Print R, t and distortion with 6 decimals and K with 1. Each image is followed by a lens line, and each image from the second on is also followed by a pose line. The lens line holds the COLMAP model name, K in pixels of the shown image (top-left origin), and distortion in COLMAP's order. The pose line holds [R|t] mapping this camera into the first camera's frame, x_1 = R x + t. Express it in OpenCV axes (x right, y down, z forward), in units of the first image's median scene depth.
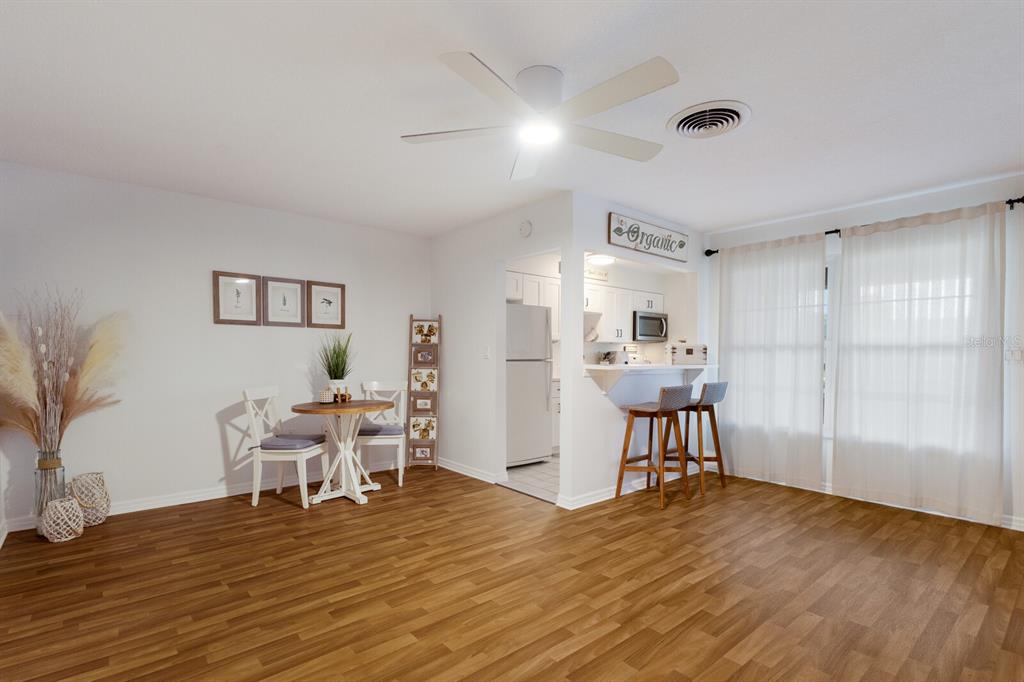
lens RADIAL K [[491.8, 0, 511.8], [0, 491.8, 370.4], [0, 0, 1]] dist [0.016274, -0.001927]
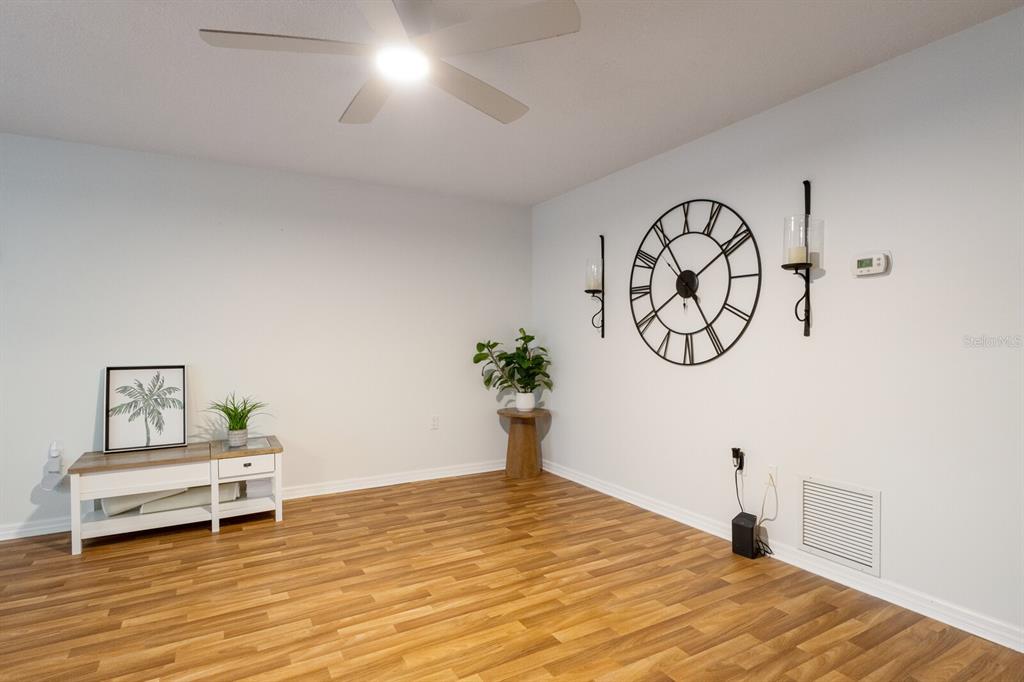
lens RADIAL K [[528.0, 0, 508.7], [0, 528.0, 351.0], [0, 0, 1]] dist [-0.007020, 0.001313]
pose [[-0.983010, -0.004731, 0.183489, -0.141409], [0.006315, 0.998204, 0.059568, -0.032664], [-0.183442, 0.059715, -0.981215, 0.964037]]
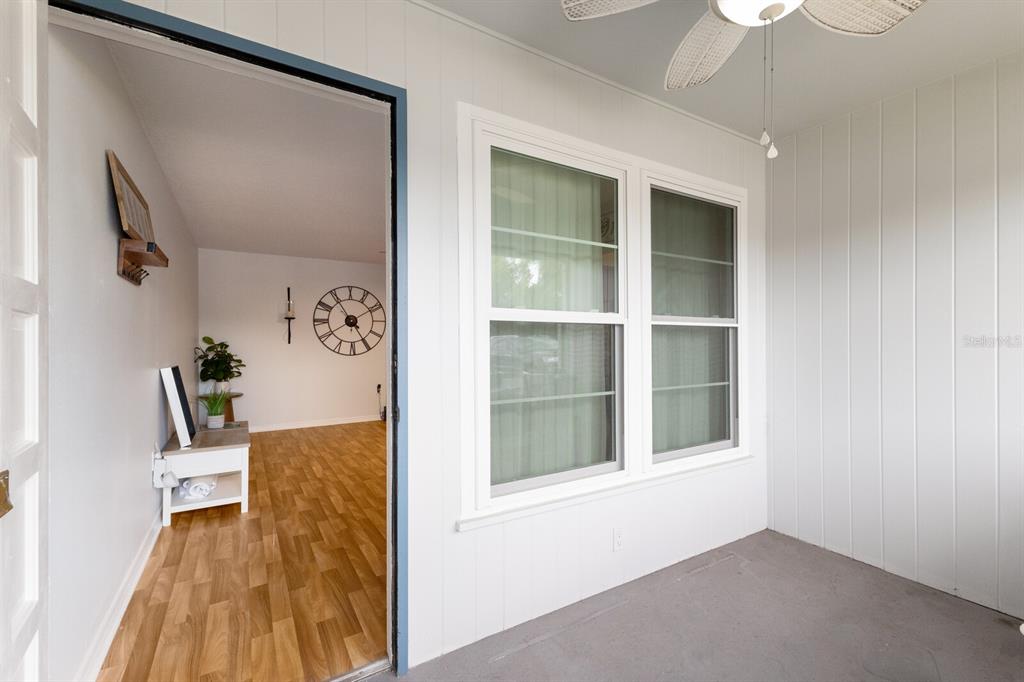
lens RADIAL K [[441.7, 0, 524.5], [0, 441.7, 349.8], [0, 0, 1]] dist [0.010032, -0.001249]
pose [[-0.132666, 0.011020, -0.991099, 1.221202], [-0.030456, 0.999421, 0.015189, -0.024413], [0.990693, 0.032200, -0.132254, 0.955621]]
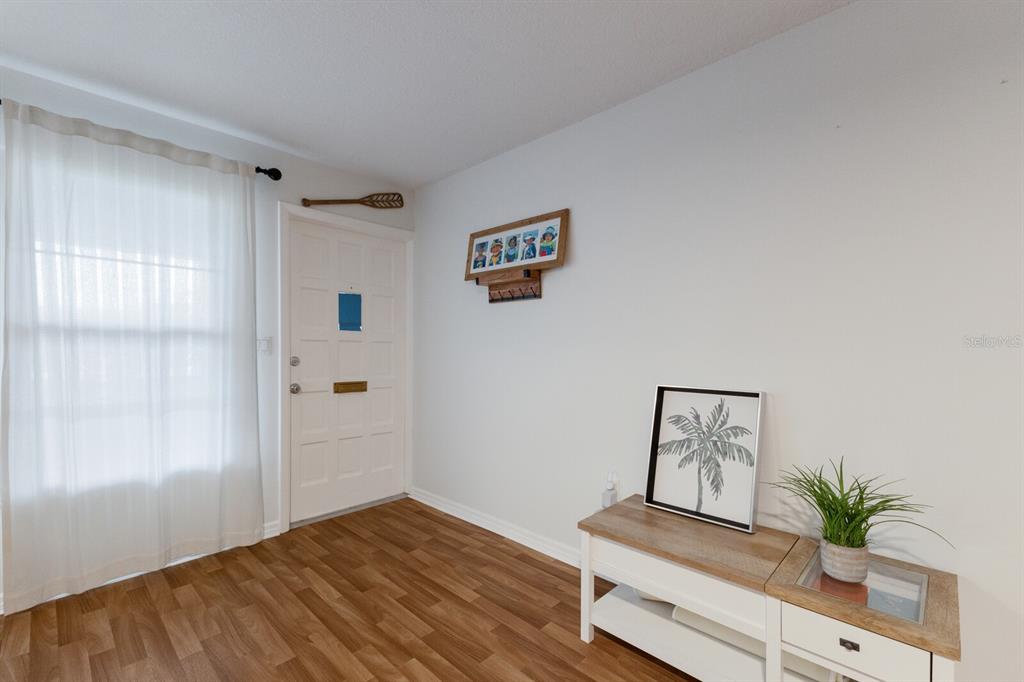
lens RADIAL K [[441.7, 0, 518.0], [0, 441.7, 353.8], [0, 0, 1]] dist [0.010032, -0.001249]
pose [[-0.111157, -0.018554, 0.993630, 0.133028], [0.027600, 0.999382, 0.021749, -0.015422], [-0.993420, 0.029842, -0.110576, 0.506188]]
